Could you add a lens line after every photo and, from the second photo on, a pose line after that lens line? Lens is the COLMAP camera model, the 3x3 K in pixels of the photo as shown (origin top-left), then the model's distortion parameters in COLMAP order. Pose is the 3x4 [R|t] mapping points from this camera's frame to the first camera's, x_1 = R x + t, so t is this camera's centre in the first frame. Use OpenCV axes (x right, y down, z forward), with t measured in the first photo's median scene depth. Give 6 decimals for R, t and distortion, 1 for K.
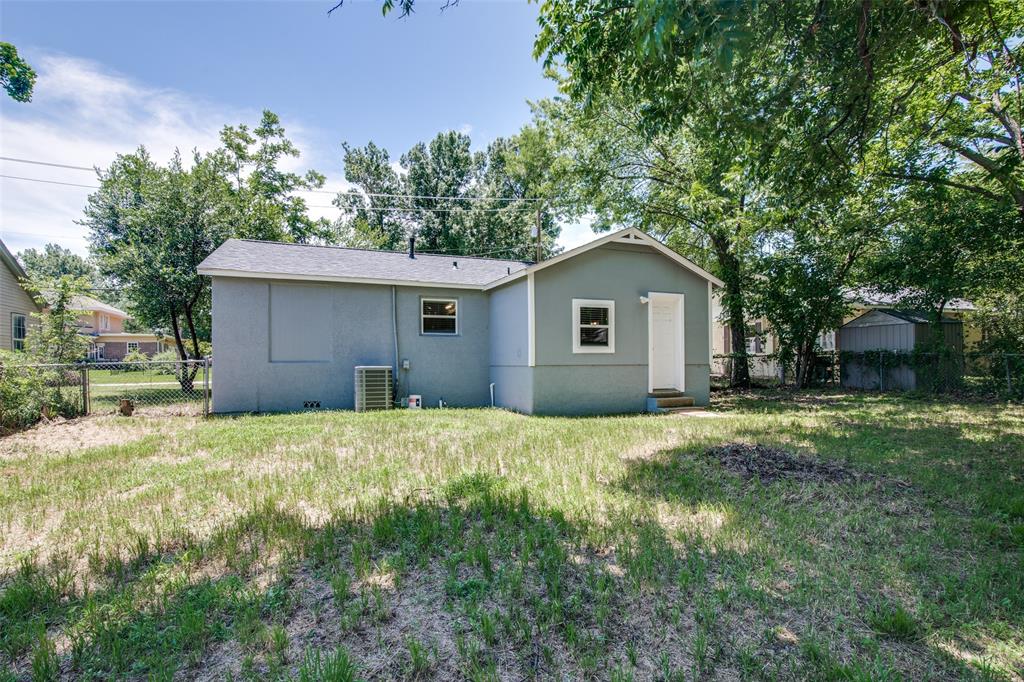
lens RADIAL K [[478.3, 0, 507.3], [0, 478.3, 344.9], [0, 0, 1]] dist [-0.025097, 0.000024]
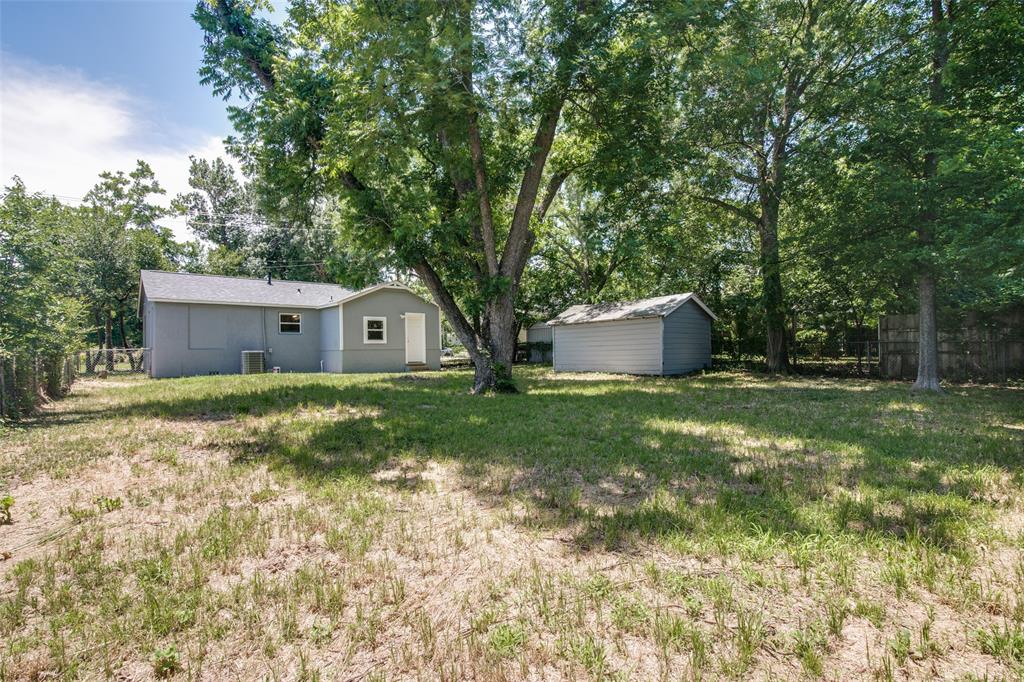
lens RADIAL K [[477.4, 0, 513.2], [0, 477.4, 358.3], [0, 0, 1]] dist [-0.016280, -0.000216]
pose [[0.949023, -0.014896, 0.314853, 0.094402], [0.001303, 0.999060, 0.043337, -0.005768], [-0.315203, -0.040717, 0.948150, -1.020640]]
